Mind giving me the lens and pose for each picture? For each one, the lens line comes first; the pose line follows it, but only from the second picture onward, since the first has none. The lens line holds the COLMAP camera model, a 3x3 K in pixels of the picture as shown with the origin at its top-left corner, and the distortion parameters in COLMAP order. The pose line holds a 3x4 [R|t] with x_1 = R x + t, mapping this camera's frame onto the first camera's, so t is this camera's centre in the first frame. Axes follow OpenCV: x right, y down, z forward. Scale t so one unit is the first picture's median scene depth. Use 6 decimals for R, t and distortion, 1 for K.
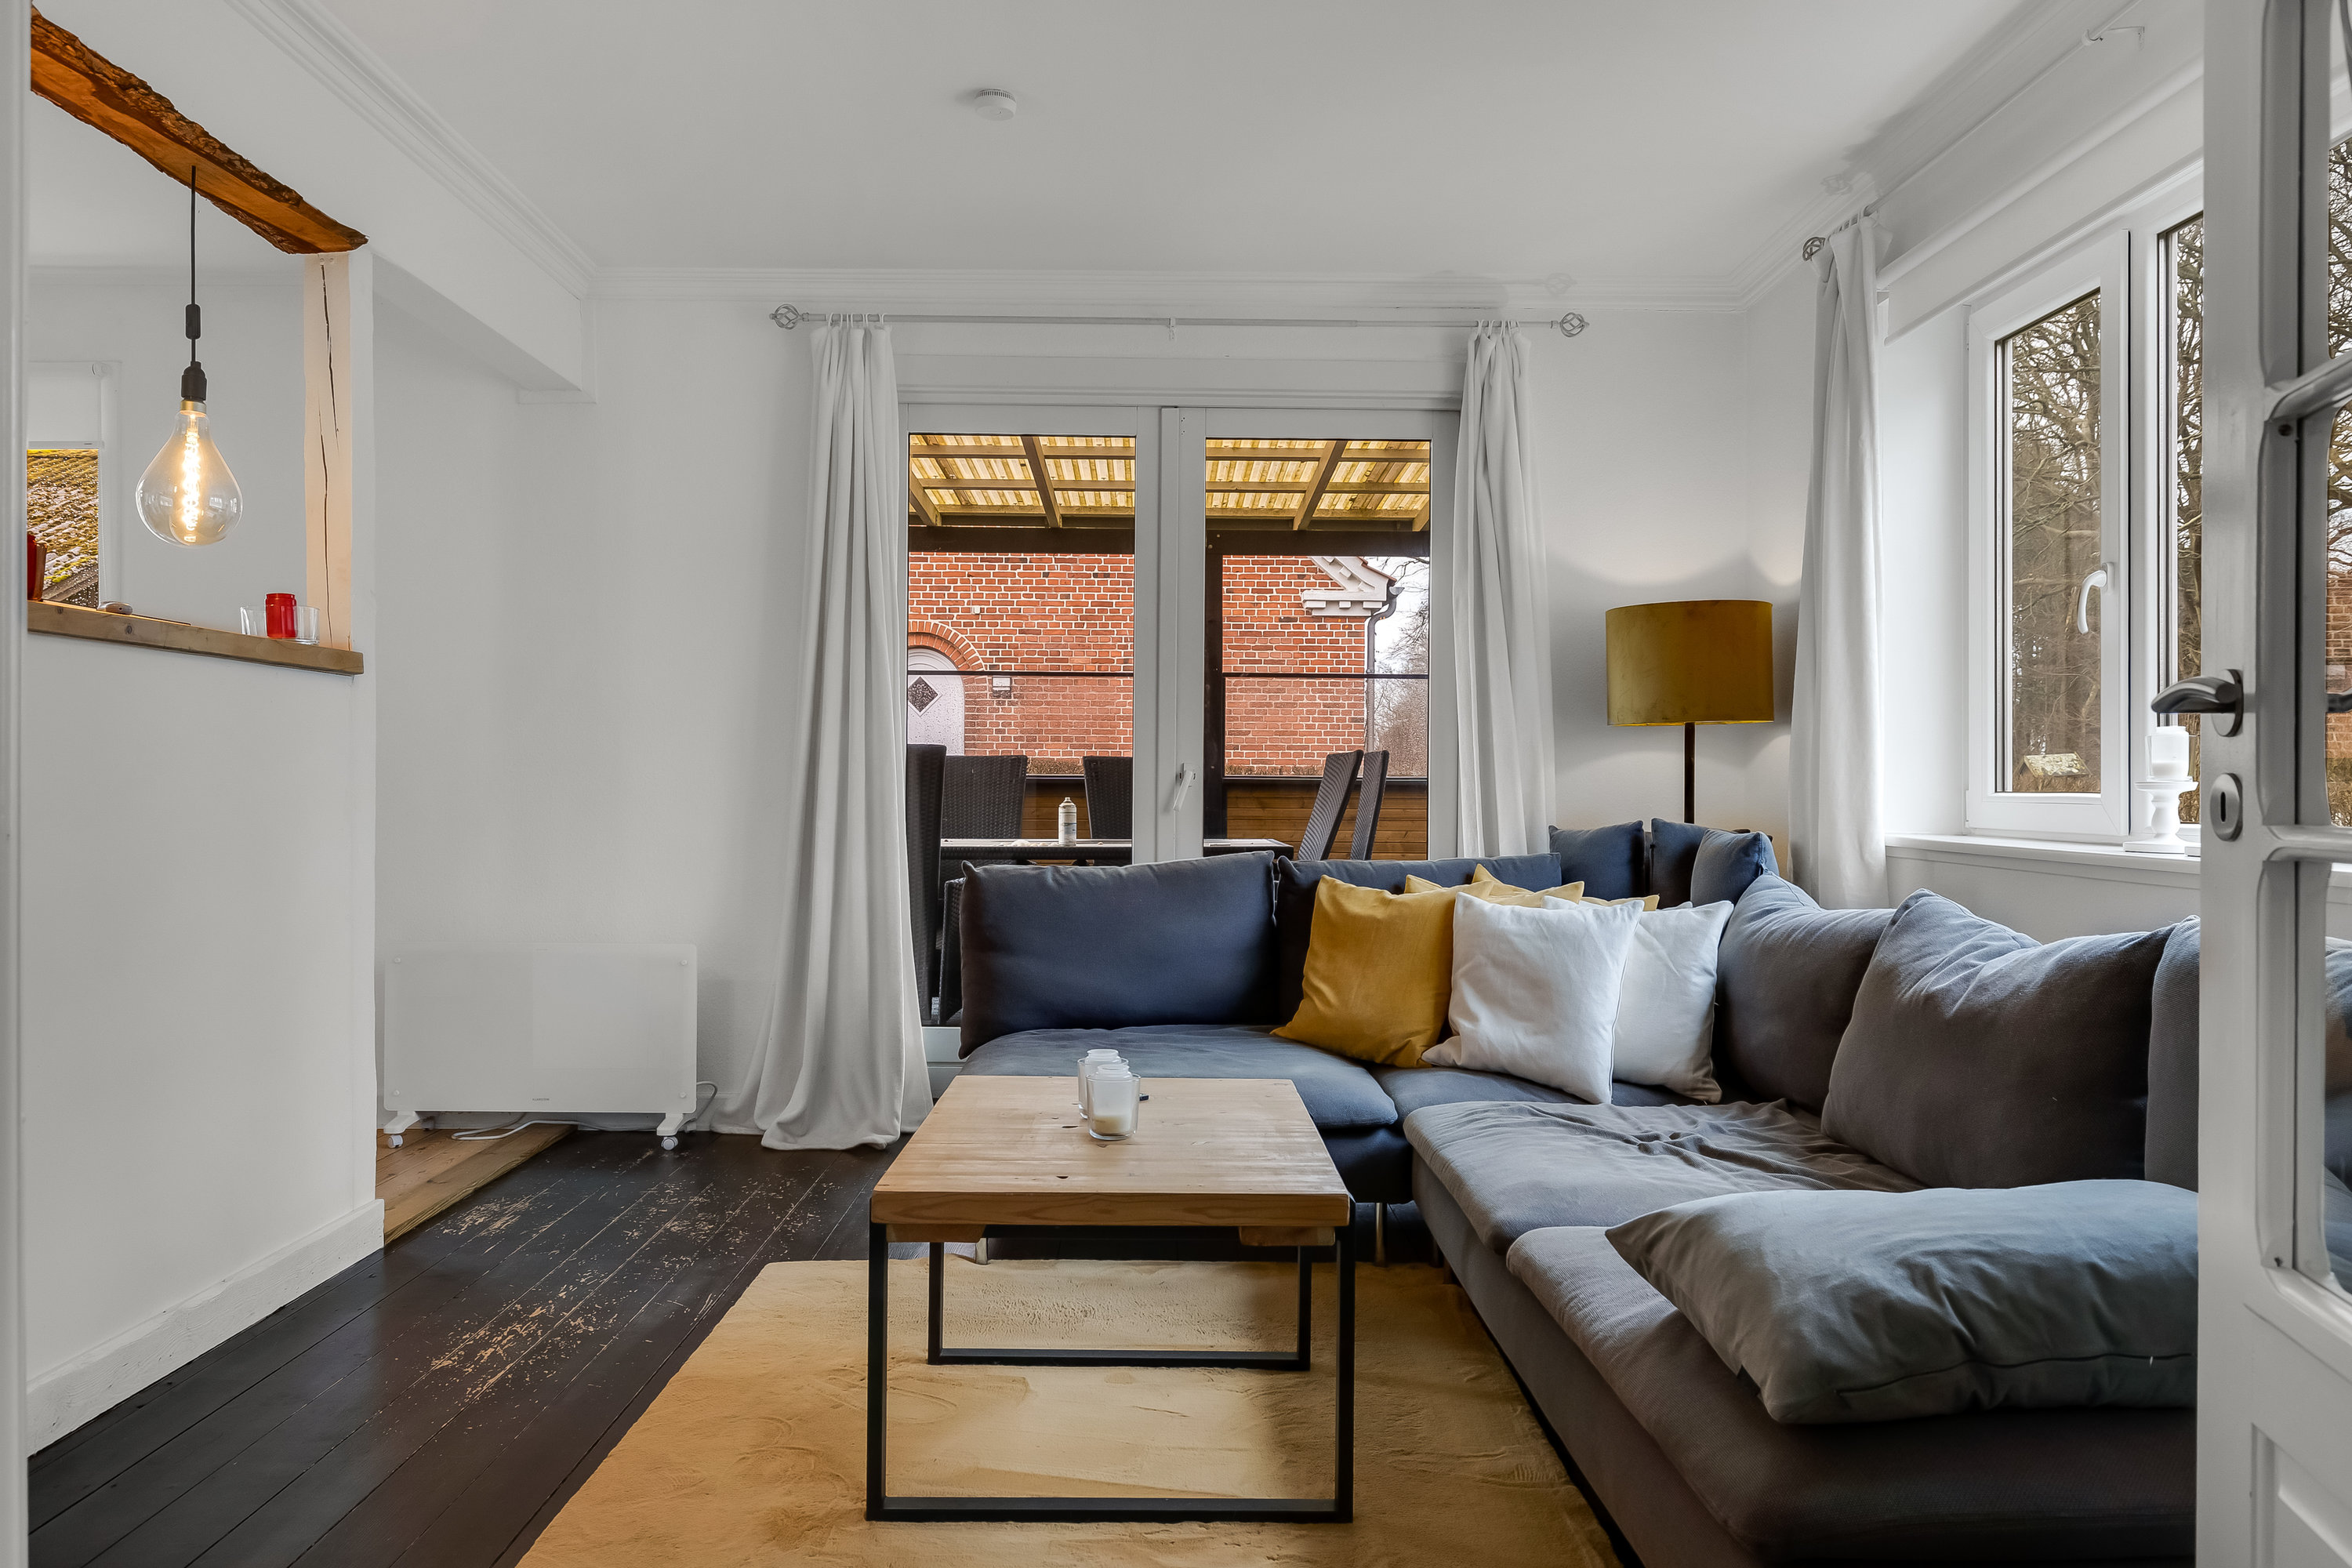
lens RADIAL K [[1636.7, 0, 1172.1], [0, 1636.7, 780.6], [0, 0, 1]] dist [-0.003453, -0.000776]
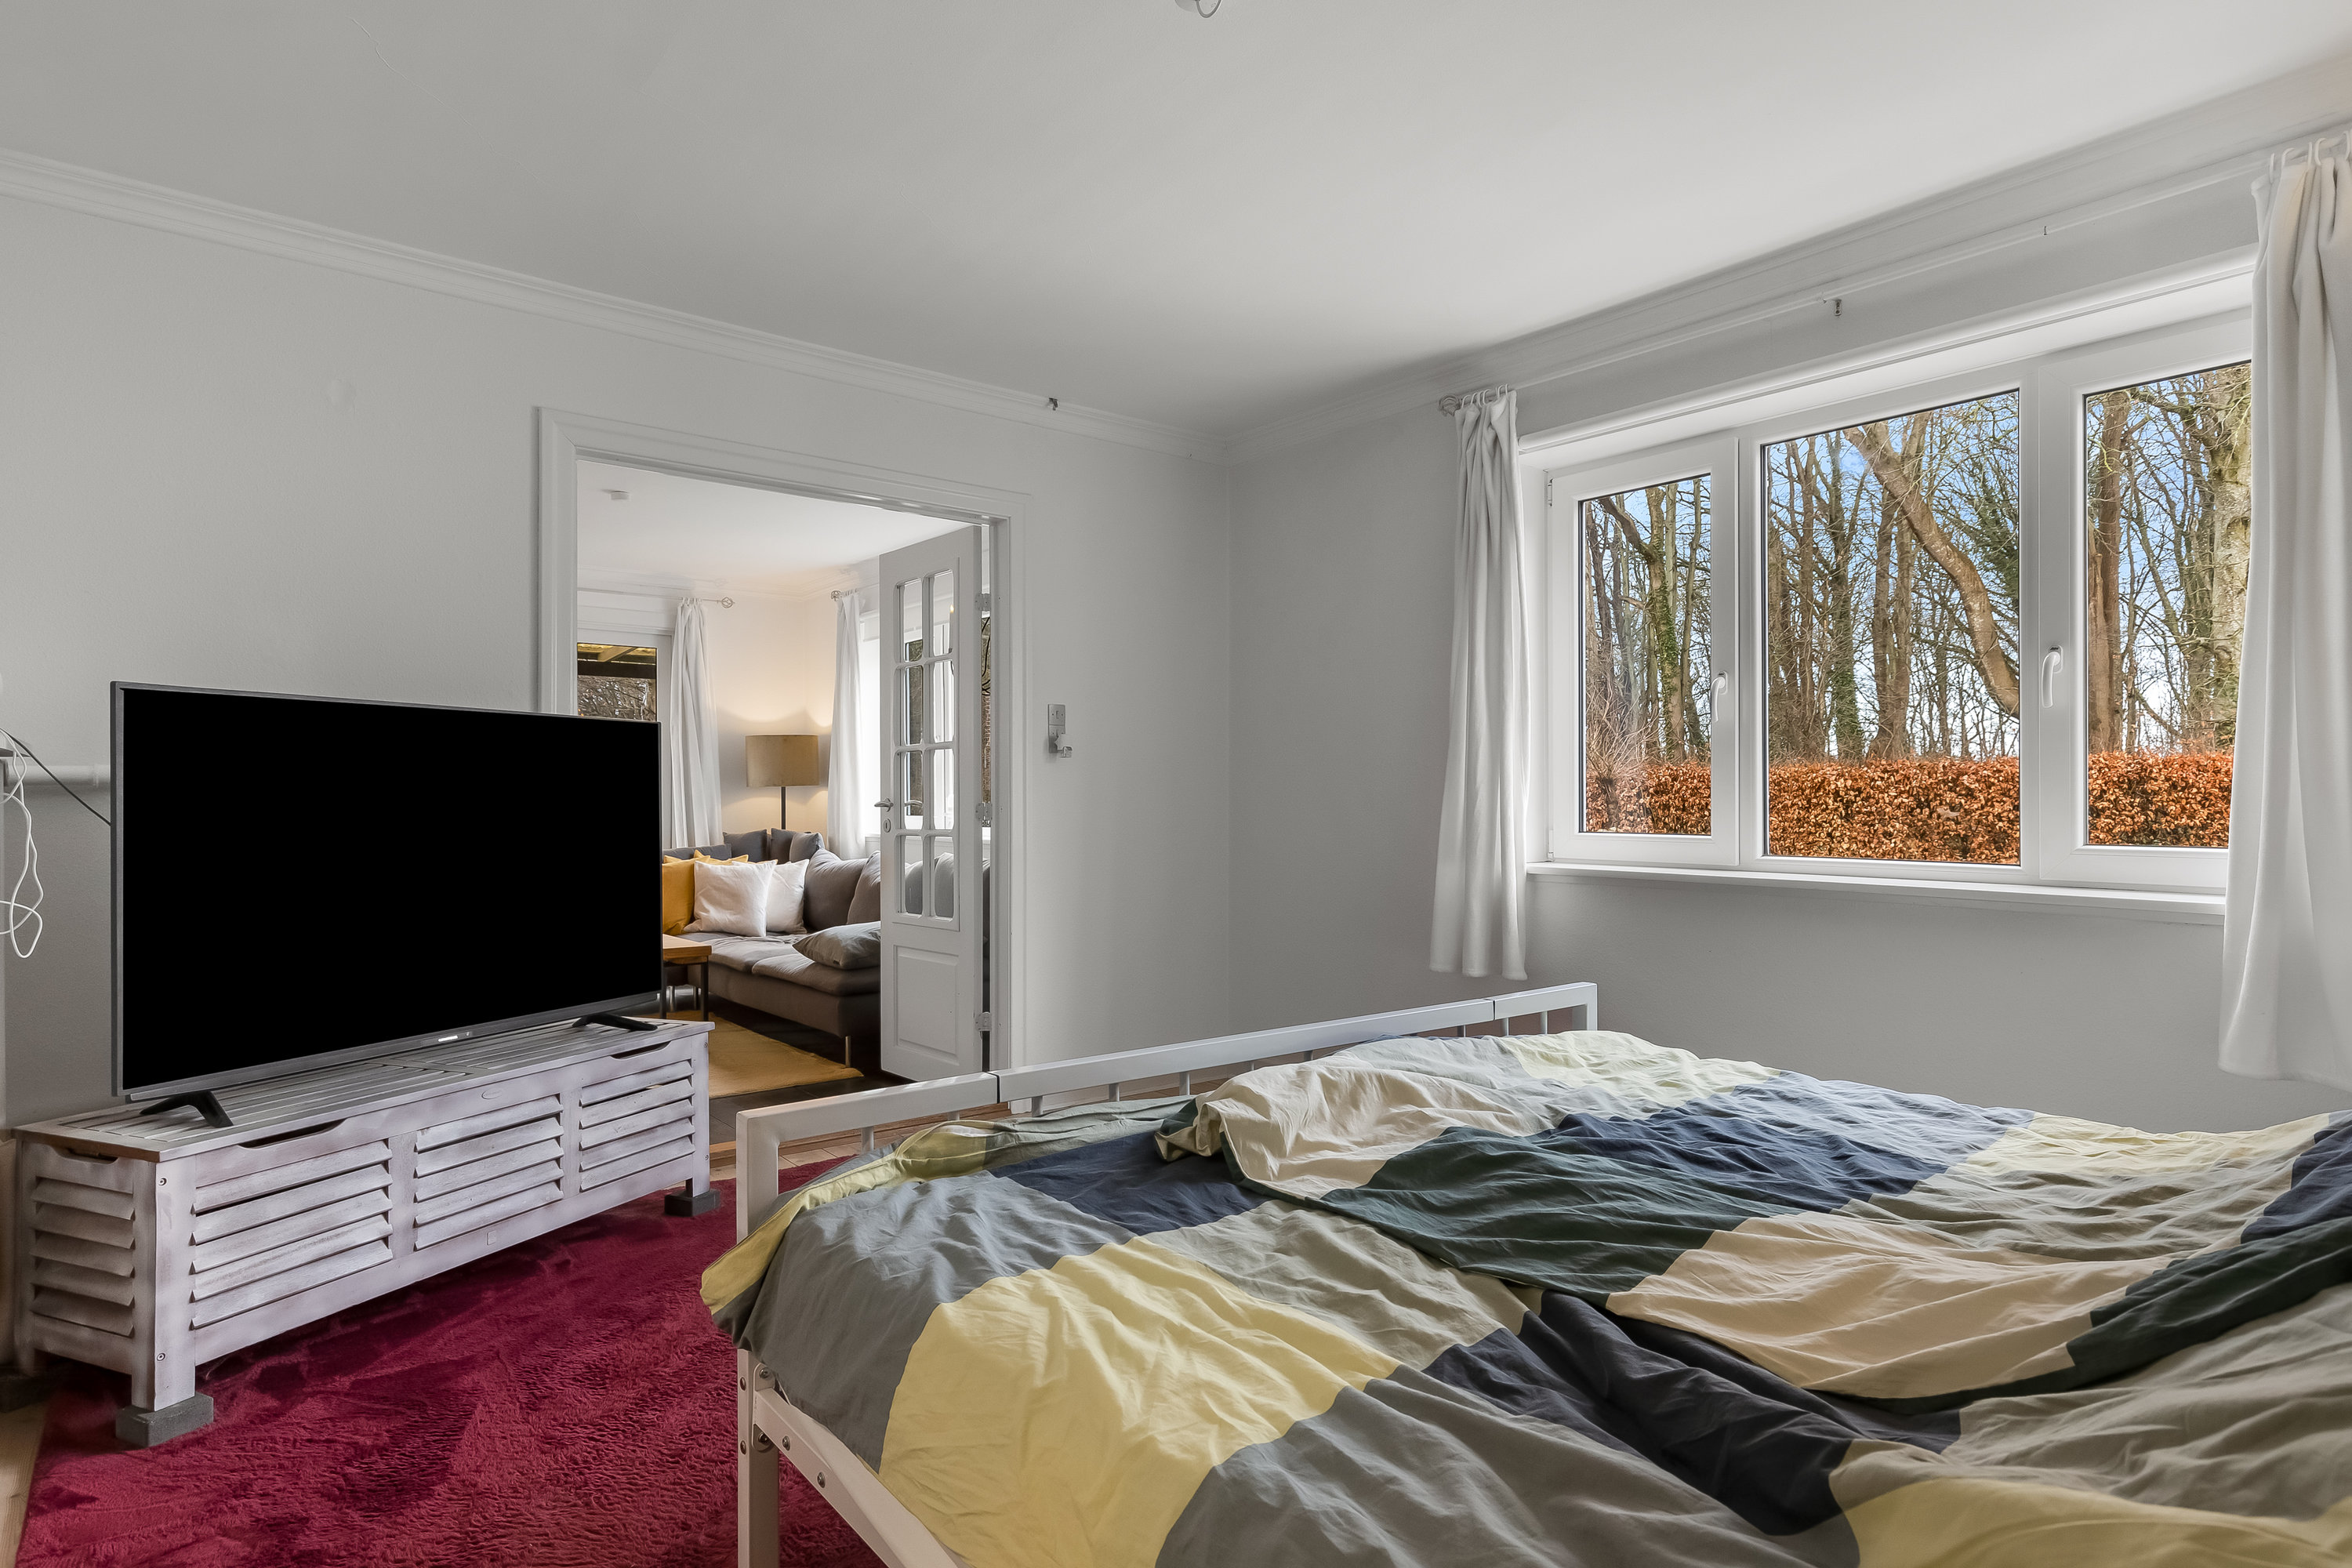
lens RADIAL K [[1380.8, 0, 1173.6], [0, 1380.8, 794.8], [0, 0, 1]] dist [-0.002983, -0.000472]
pose [[0.802135, -0.003896, 0.597130, -0.445919], [0.004939, 0.999988, -0.000110, -0.022608], [-0.597123, 0.003037, 0.802144, -0.981590]]
